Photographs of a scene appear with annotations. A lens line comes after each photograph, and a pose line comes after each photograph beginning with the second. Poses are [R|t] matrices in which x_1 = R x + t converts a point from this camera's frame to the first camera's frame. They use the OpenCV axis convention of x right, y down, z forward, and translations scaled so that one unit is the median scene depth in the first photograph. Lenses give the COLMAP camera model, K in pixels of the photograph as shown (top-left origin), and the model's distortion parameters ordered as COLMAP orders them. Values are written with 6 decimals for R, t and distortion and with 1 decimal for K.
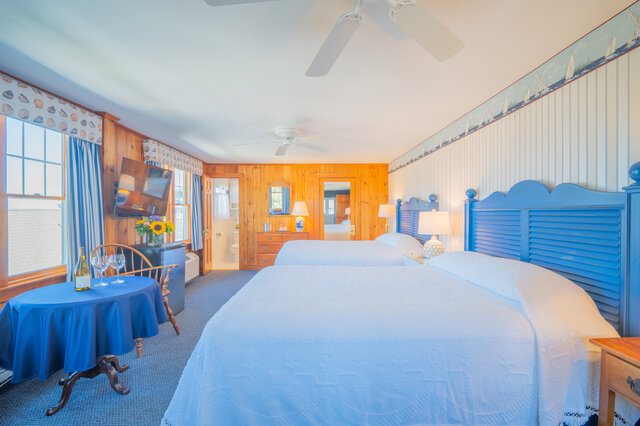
lens RADIAL K [[303.2, 0, 309.3], [0, 303.2, 213.7], [0, 0, 1]] dist [-0.002869, -0.001245]
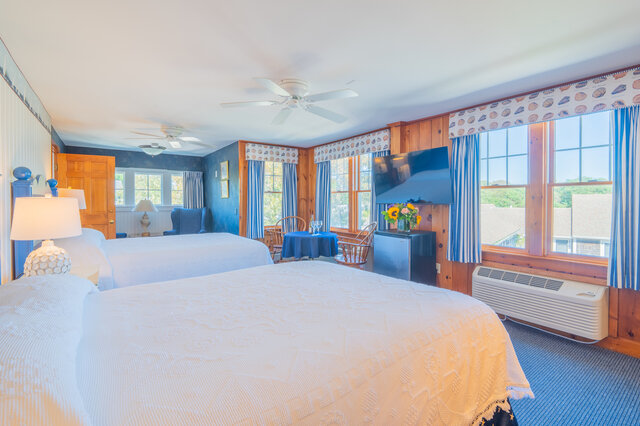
lens RADIAL K [[293.2, 0, 321.5], [0, 293.2, 202.7], [0, 0, 1]] dist [-0.001024, -0.000259]
pose [[-0.796015, 0.000347, -0.605277, 0.266247], [-0.009626, 0.999866, 0.013234, -0.000934], [0.605200, 0.016361, -0.795905, 1.415754]]
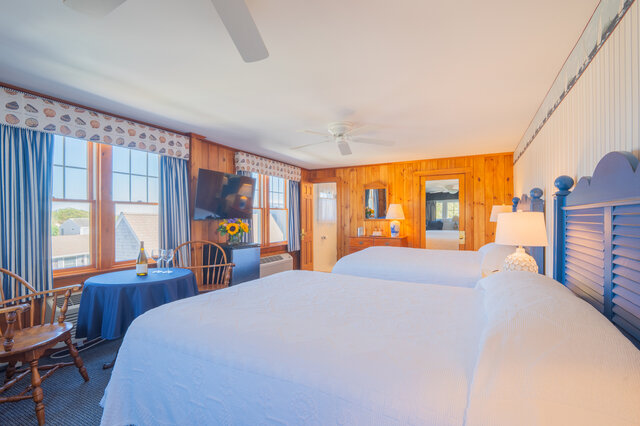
lens RADIAL K [[303.2, 0, 309.3], [0, 303.2, 213.7], [0, 0, 1]] dist [-0.002869, -0.001245]
pose [[0.879722, -0.005546, -0.475455, 0.244404], [-0.003267, 0.999838, -0.017708, 0.008051], [0.475476, 0.017131, 0.879562, 0.119376]]
